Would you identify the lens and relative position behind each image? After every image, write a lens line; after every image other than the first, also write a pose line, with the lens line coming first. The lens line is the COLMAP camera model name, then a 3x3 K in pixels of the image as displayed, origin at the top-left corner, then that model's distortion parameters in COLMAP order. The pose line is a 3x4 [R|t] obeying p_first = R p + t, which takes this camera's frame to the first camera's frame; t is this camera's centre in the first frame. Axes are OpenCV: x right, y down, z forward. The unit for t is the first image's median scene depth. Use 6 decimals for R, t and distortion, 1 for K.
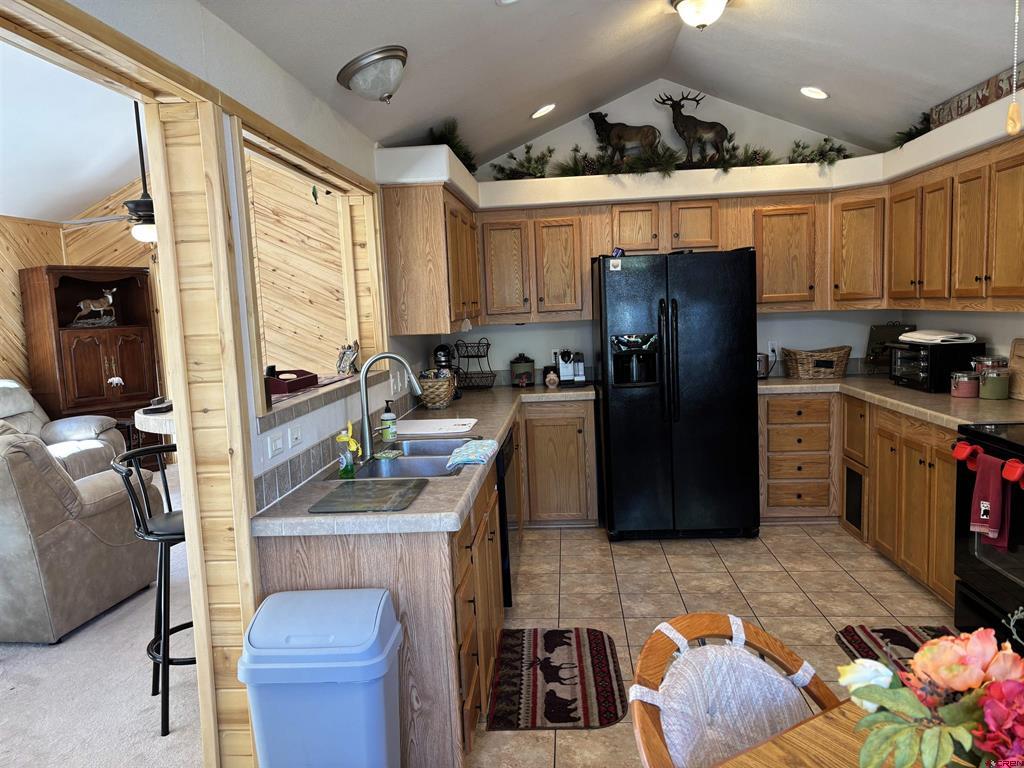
lens RADIAL K [[751.7, 0, 512.0], [0, 751.7, 384.0], [0, 0, 1]] dist [0.031658, -0.000310]
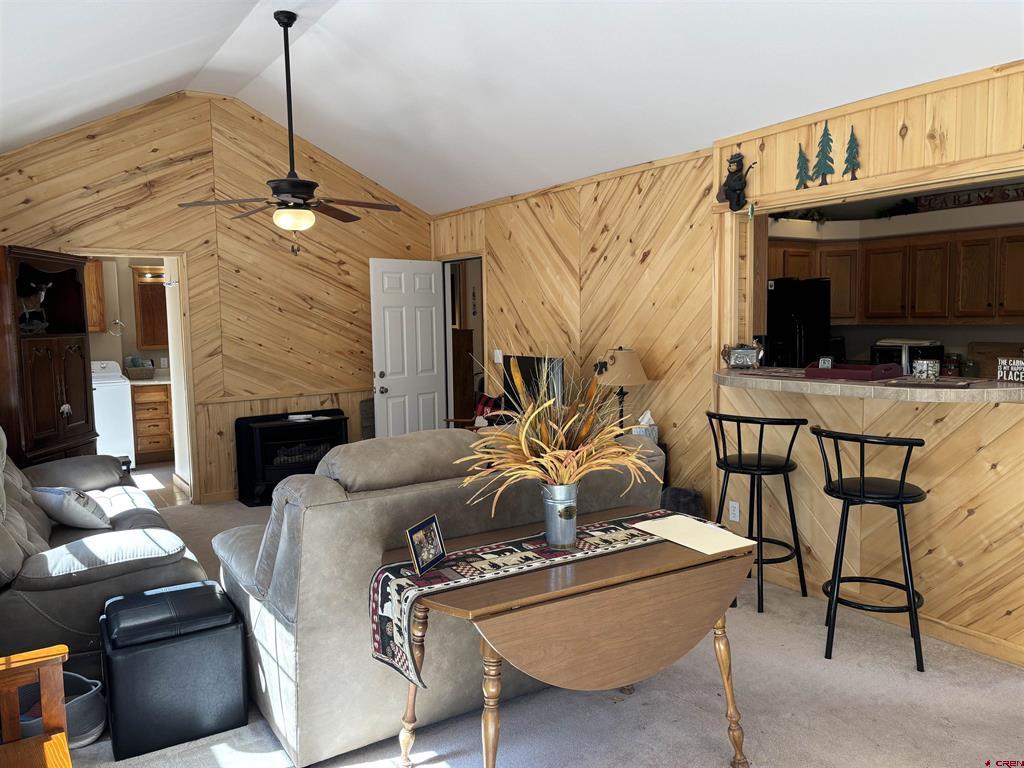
lens RADIAL K [[786.4, 0, 512.0], [0, 786.4, 384.0], [0, 0, 1]] dist [0.083847, -0.079516]
pose [[0.801460, -0.022685, 0.597618, -0.965460], [0.048569, 0.998448, -0.027236, 0.024580], [-0.596073, 0.050854, 0.801318, 0.165792]]
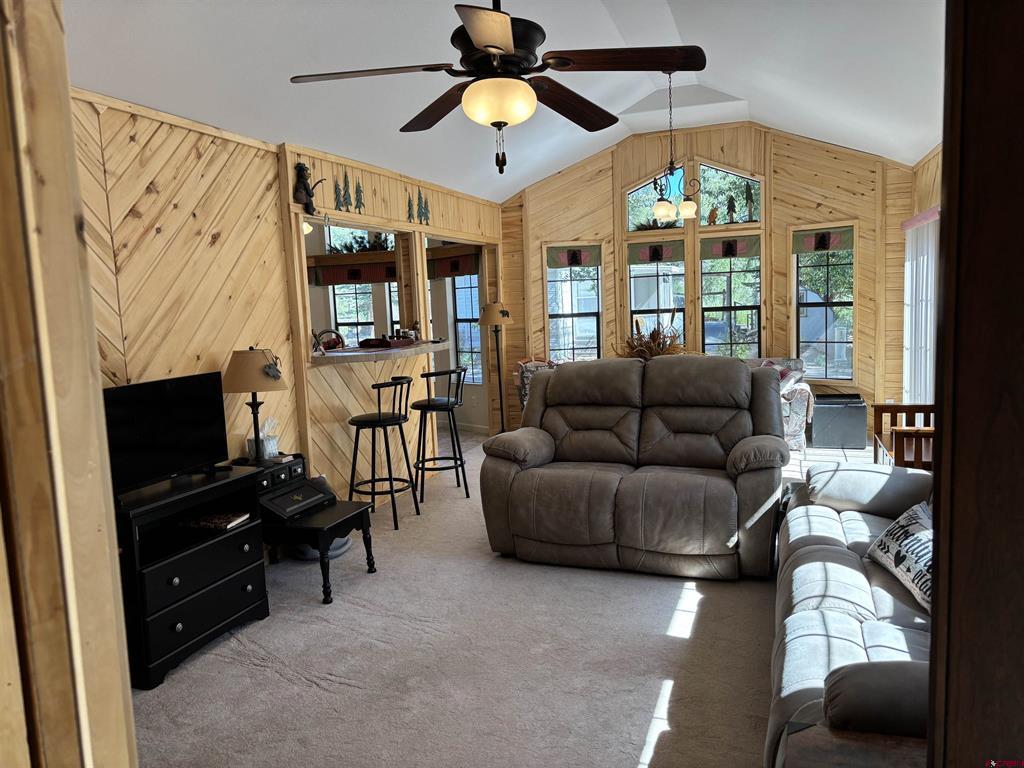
lens RADIAL K [[786.4, 0, 512.0], [0, 786.4, 384.0], [0, 0, 1]] dist [0.083847, -0.079516]
pose [[-0.960355, 0.053808, 0.273539, -0.690453], [0.112984, 0.972126, 0.205442, -0.186483], [-0.254860, 0.228202, -0.939665, 1.956497]]
